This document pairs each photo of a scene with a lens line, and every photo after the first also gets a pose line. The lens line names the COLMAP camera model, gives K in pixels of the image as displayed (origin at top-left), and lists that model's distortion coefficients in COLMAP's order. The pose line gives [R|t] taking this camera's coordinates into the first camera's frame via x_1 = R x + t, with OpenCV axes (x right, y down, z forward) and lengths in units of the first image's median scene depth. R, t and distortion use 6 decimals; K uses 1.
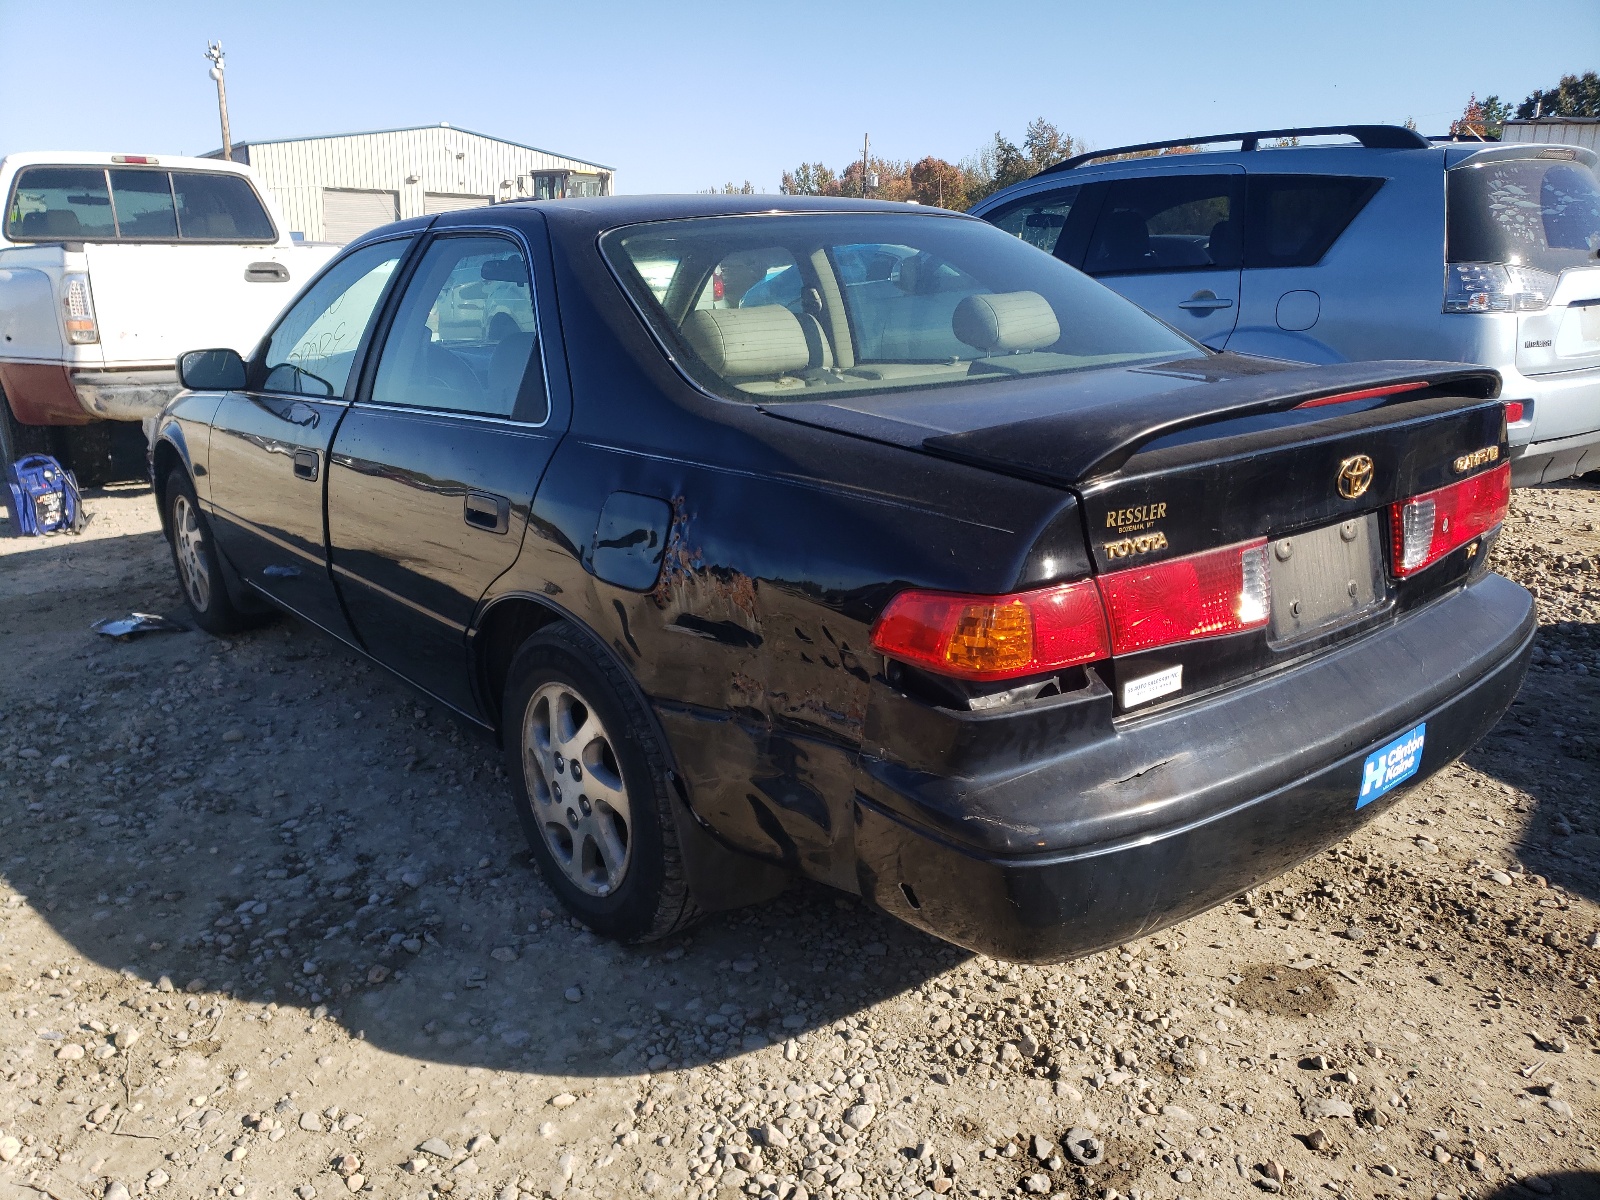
lens RADIAL K [[1216.4, 0, 800.0], [0, 1216.4, 600.0], [0, 0, 1]] dist [0.002867, 0.001726]
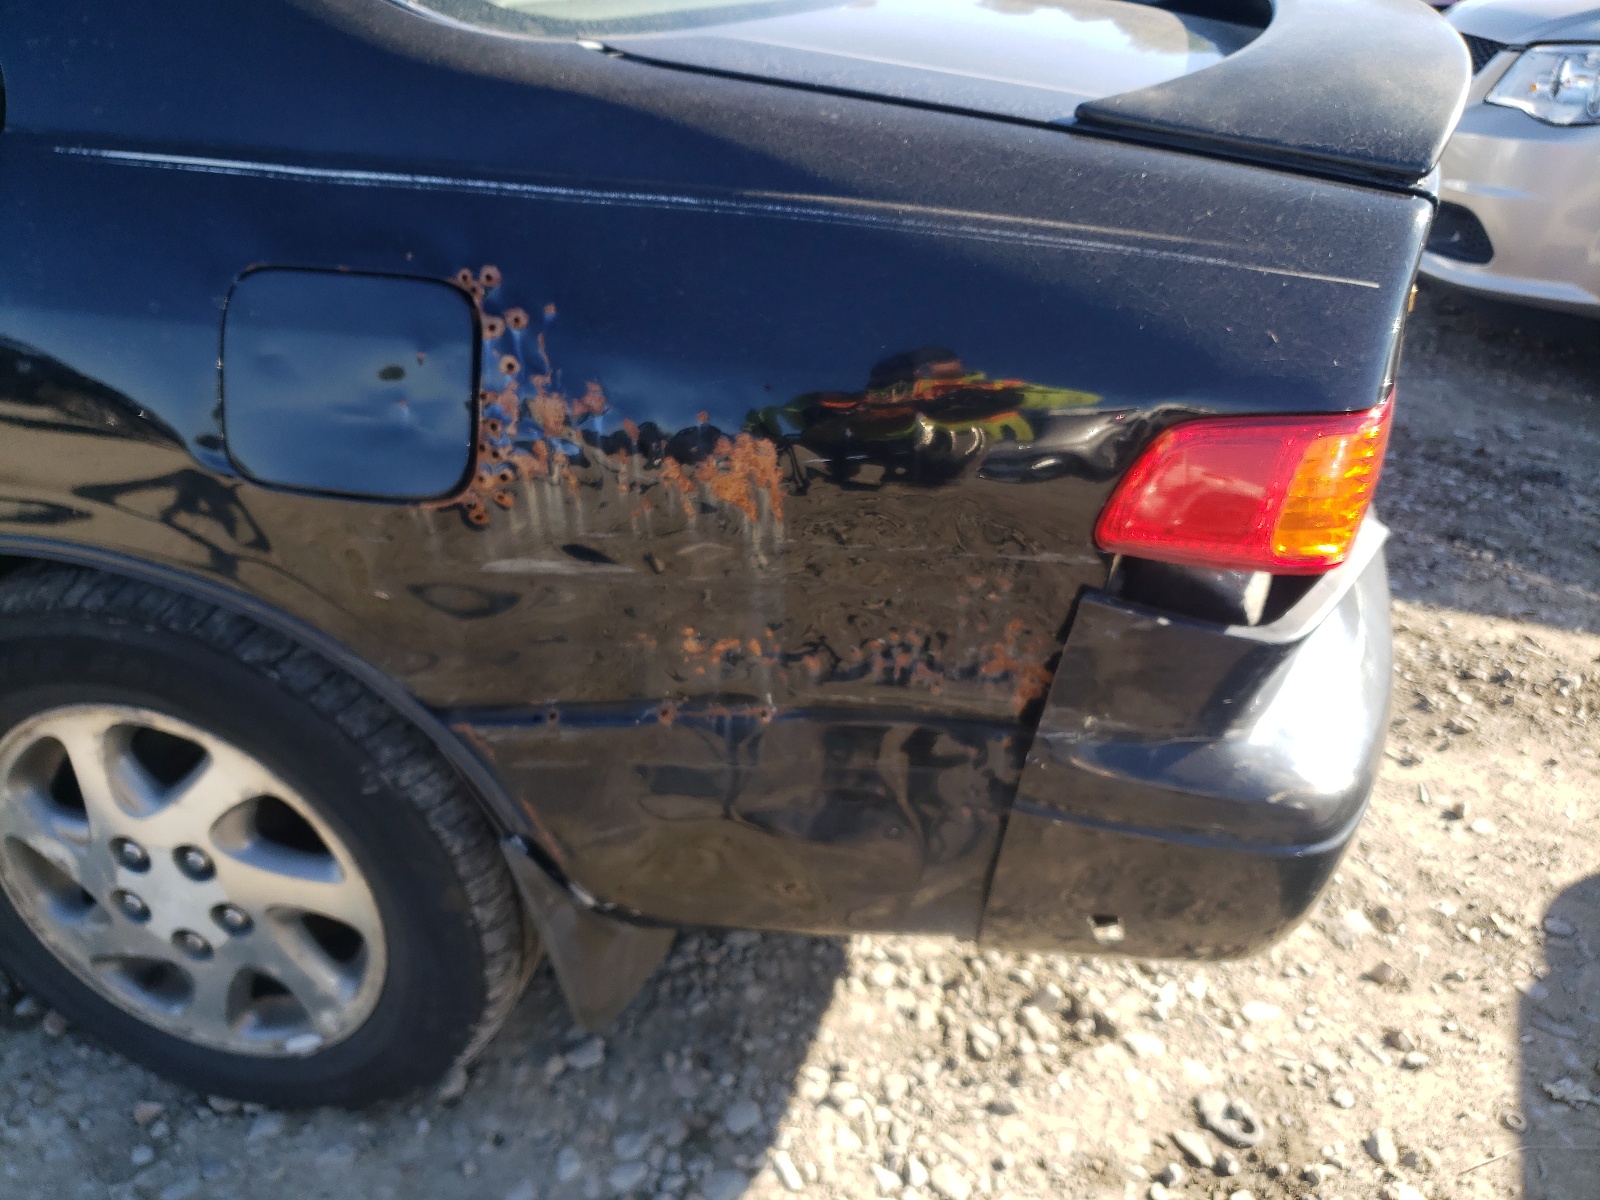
lens RADIAL K [[1272.0, 0, 800.7], [0, 1272.0, 622.9], [0, 0, 1]] dist [-0.083787, 0.142340]
pose [[0.790371, -0.268571, 0.550621, -0.287765], [0.116280, 0.948211, 0.295591, -0.085369], [-0.601492, -0.169601, 0.780668, 0.561524]]
